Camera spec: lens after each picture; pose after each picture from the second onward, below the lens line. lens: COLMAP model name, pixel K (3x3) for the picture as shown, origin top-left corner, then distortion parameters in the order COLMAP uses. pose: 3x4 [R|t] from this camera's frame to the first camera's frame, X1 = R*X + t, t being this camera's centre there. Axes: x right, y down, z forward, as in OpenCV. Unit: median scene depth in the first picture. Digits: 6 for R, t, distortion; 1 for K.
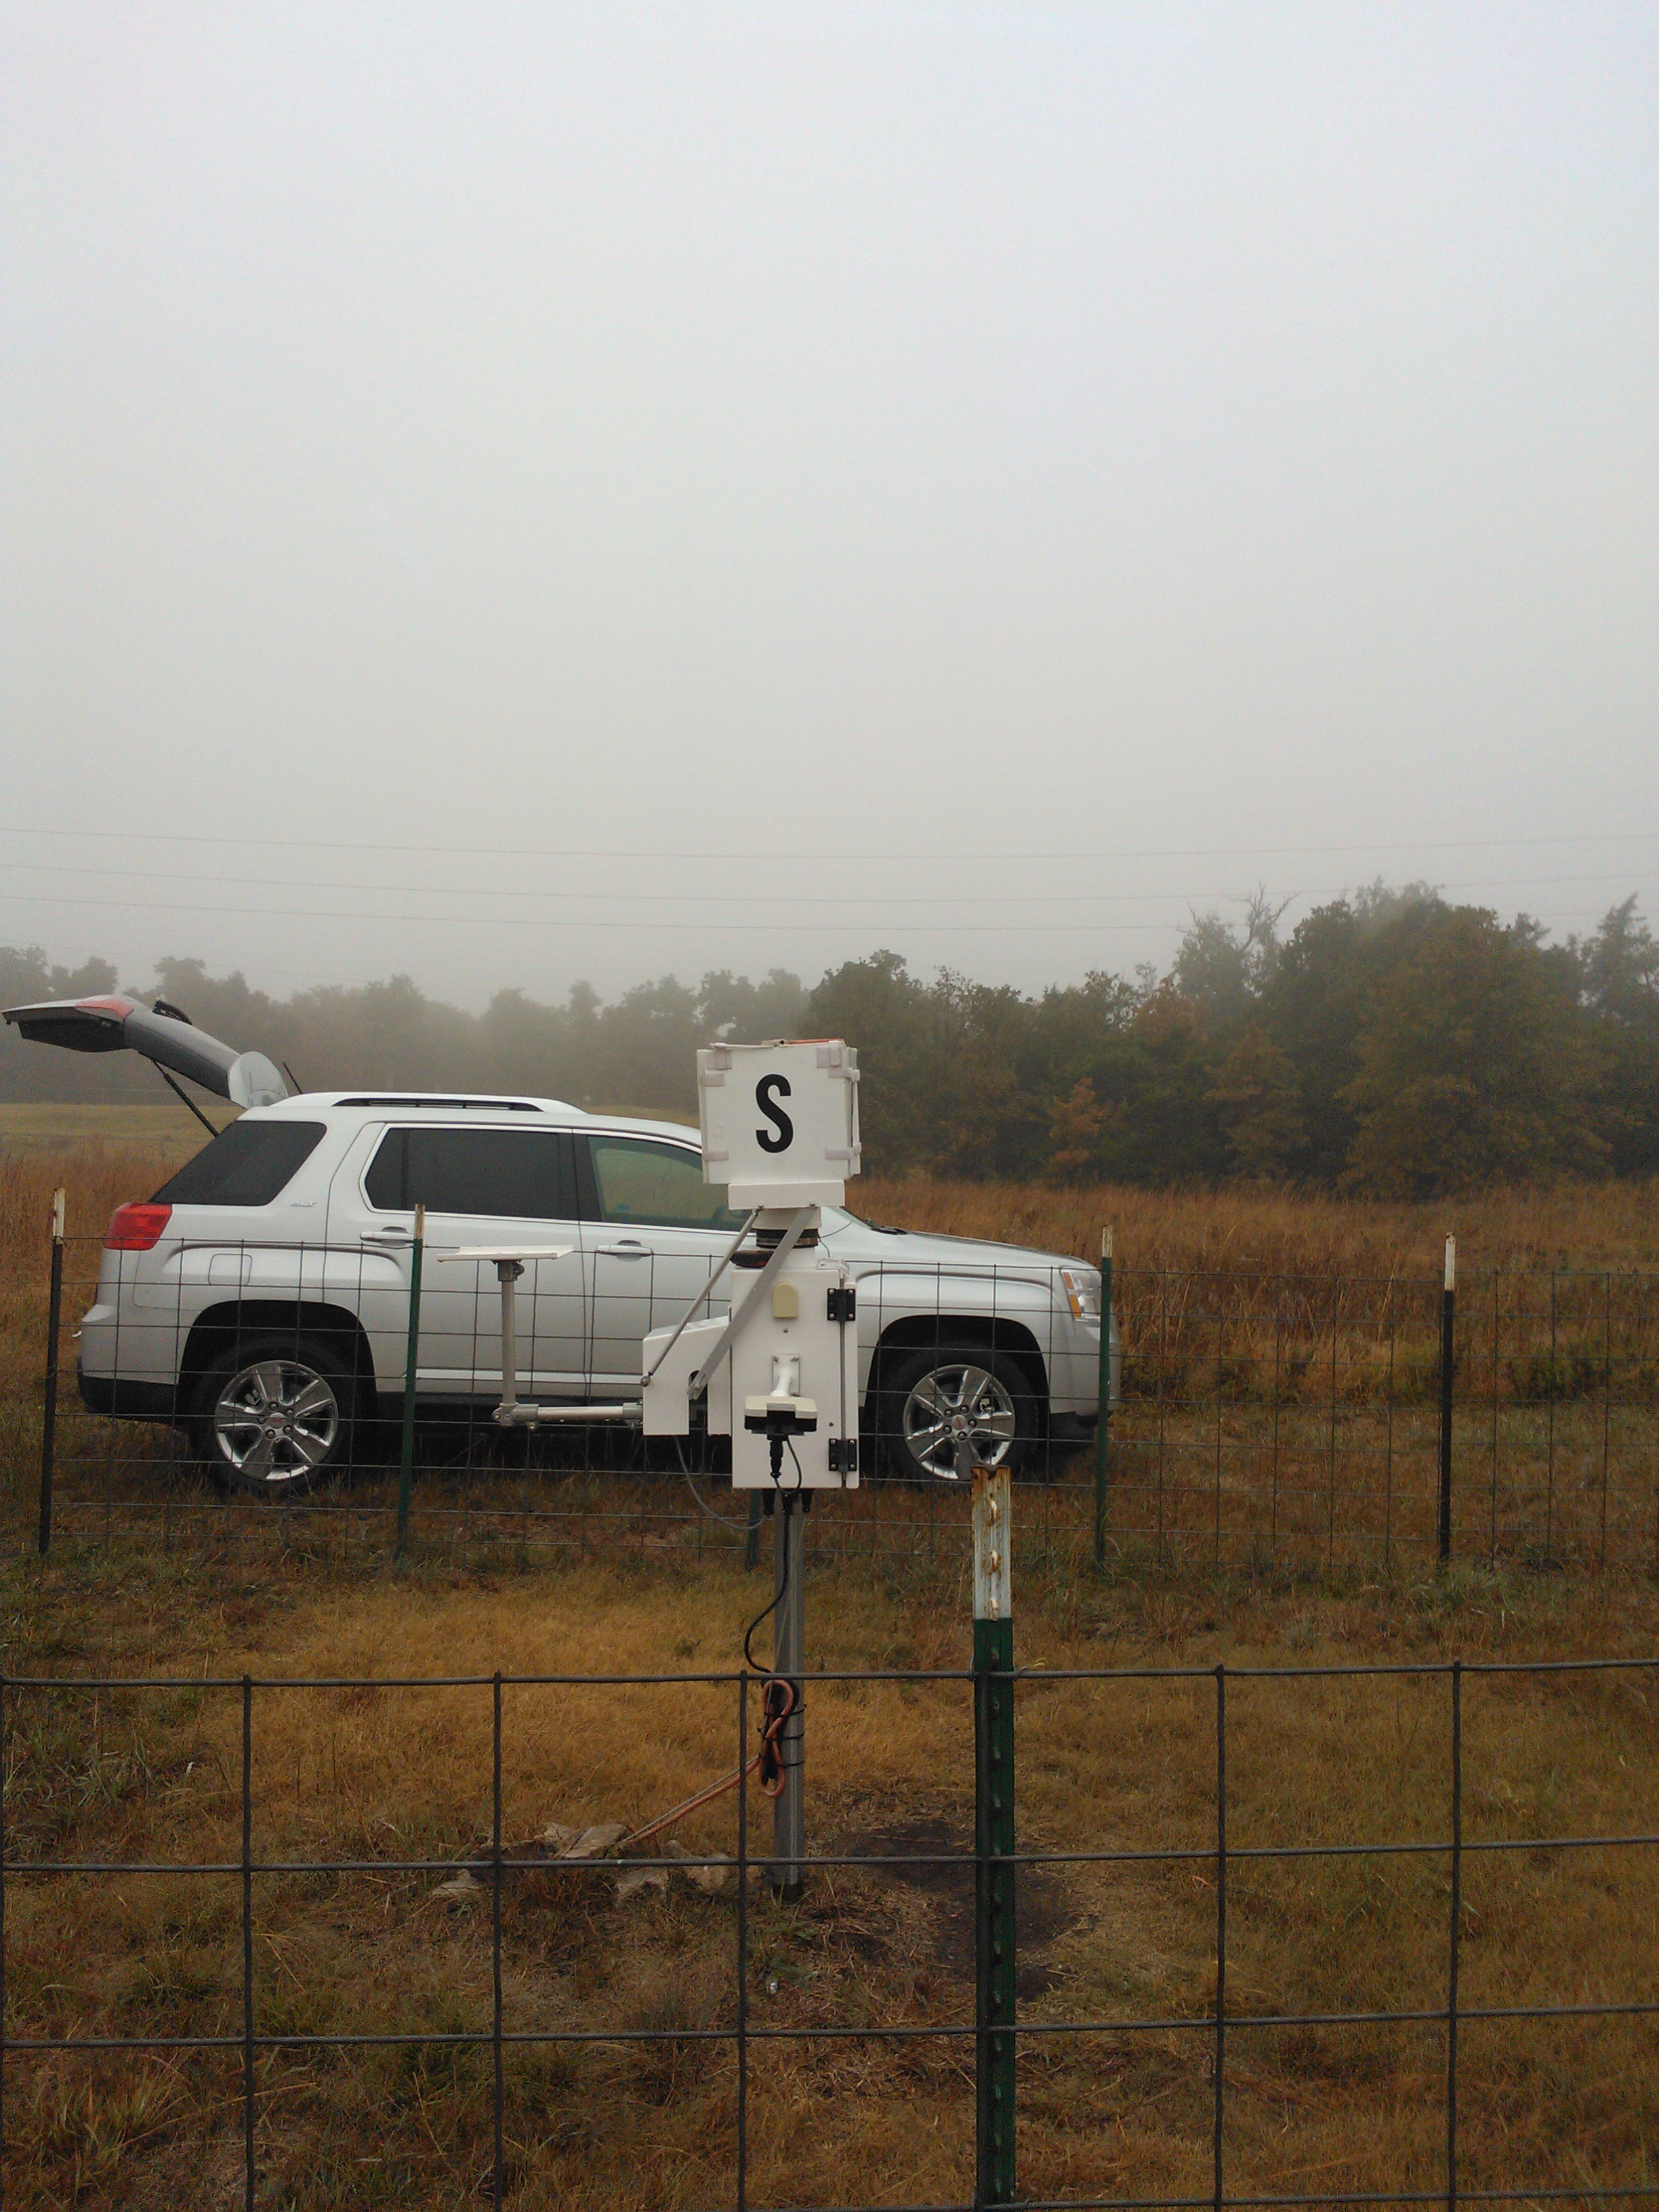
lens RADIAL K [[1864.7, 0, 808.3], [0, 1864.7, 1145.5], [0, 0, 1]] dist [0.098893, -0.004063]
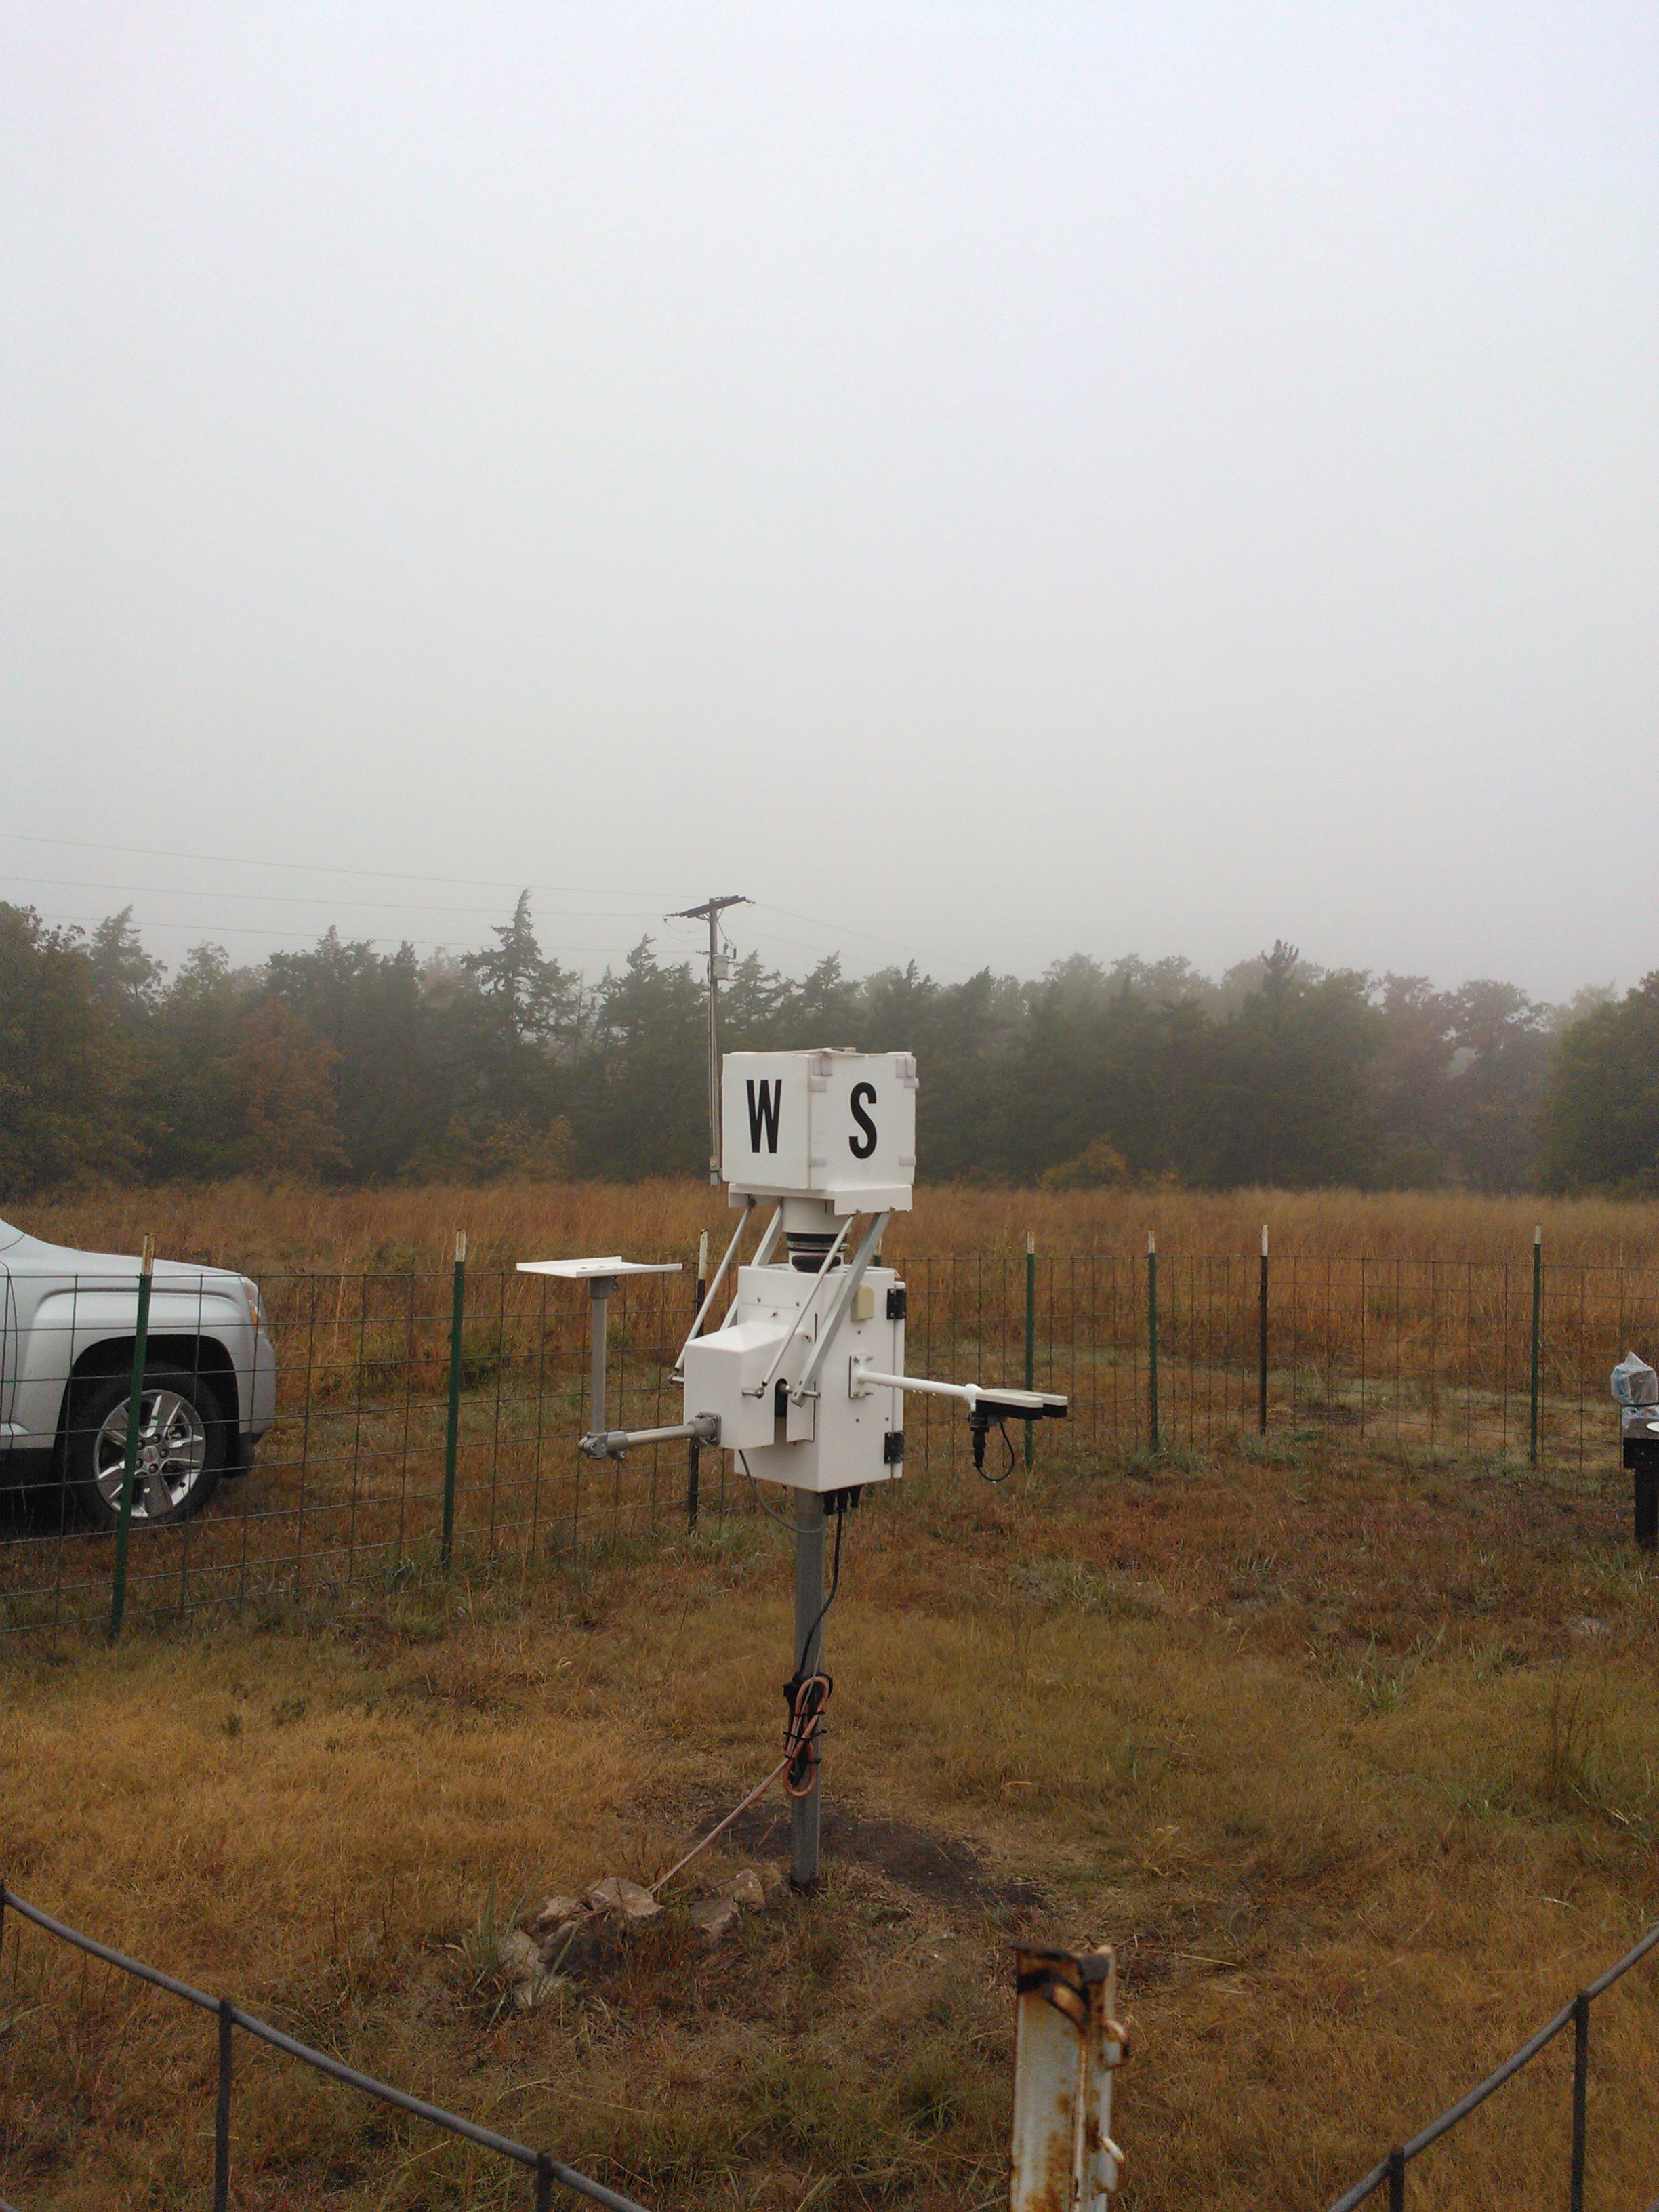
lens RADIAL K [[1864.7, 0, 808.3], [0, 1864.7, 1145.5], [0, 0, 1]] dist [0.098893, -0.004063]
pose [[0.689203, 0.017223, 0.724364, -0.365874], [-0.016199, 0.999834, -0.008359, 0.002635], [-0.724387, -0.005973, 0.689367, 0.147353]]
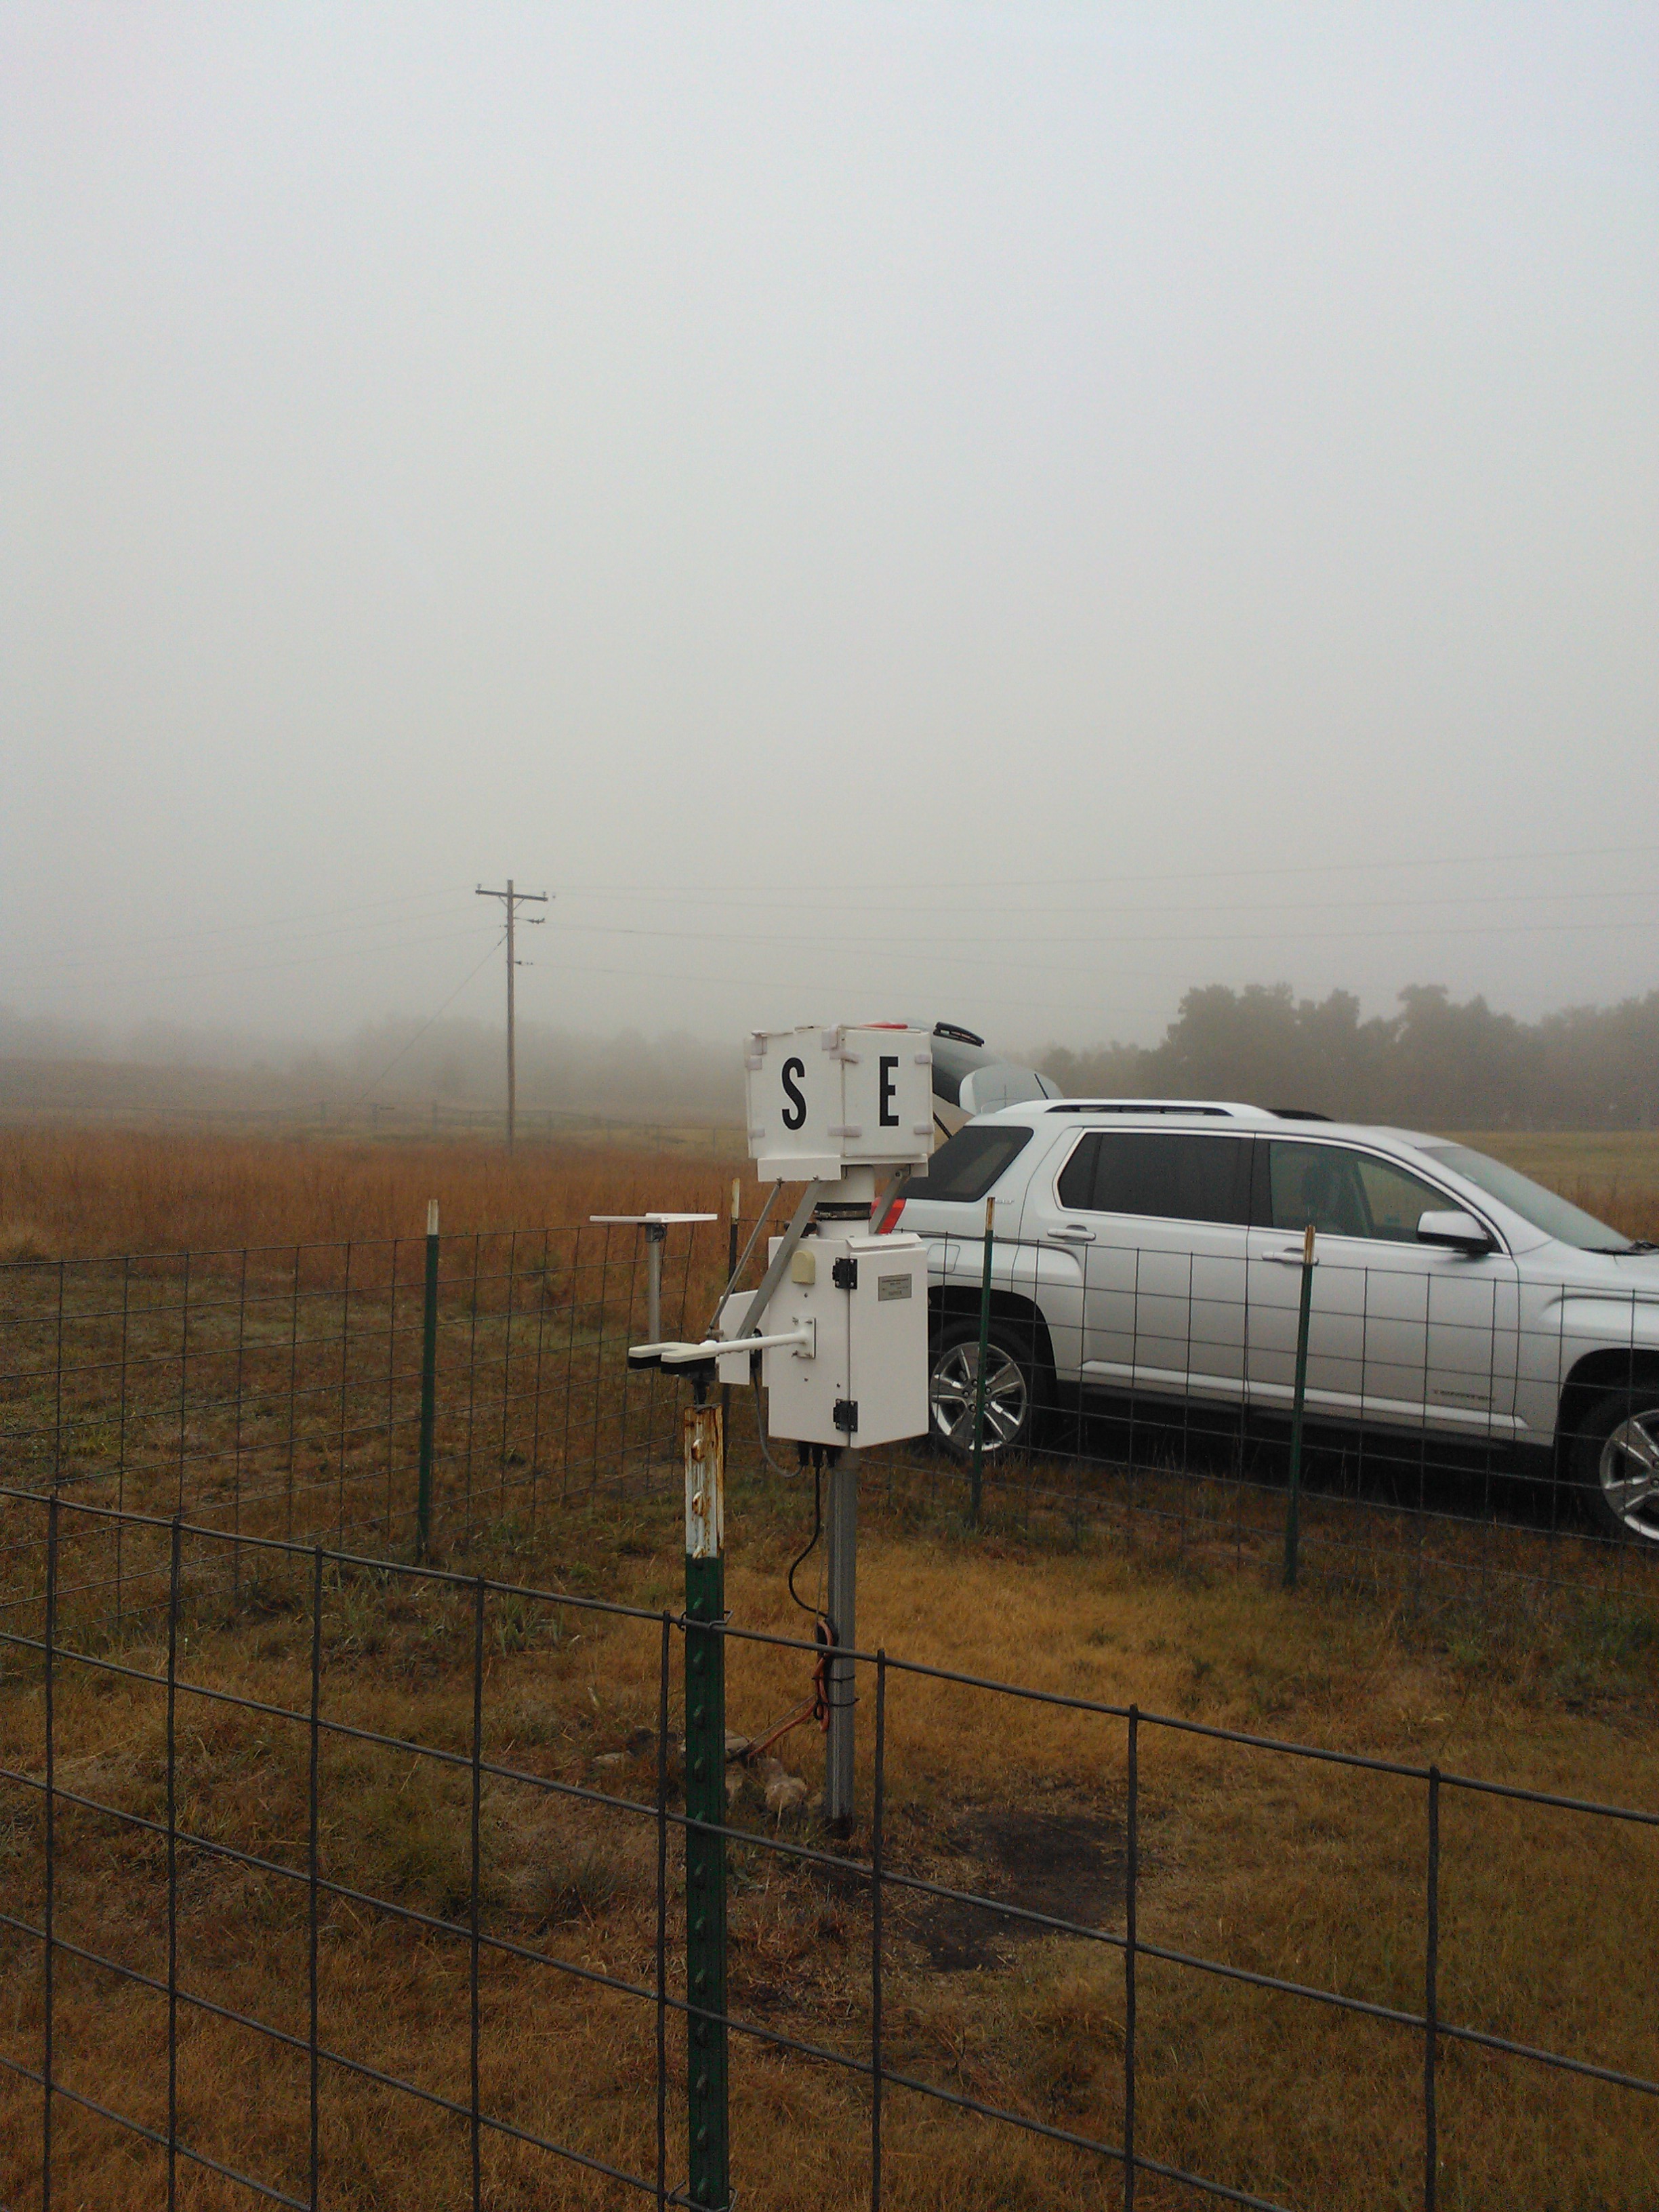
lens RADIAL K [[1864.7, 0, 808.3], [0, 1864.7, 1145.5], [0, 0, 1]] dist [0.098893, -0.004063]
pose [[0.787917, 0.004932, -0.615761, 0.306894], [-0.014174, 0.999848, -0.010128, 0.011144], [0.615618, 0.016708, 0.787868, 0.071092]]
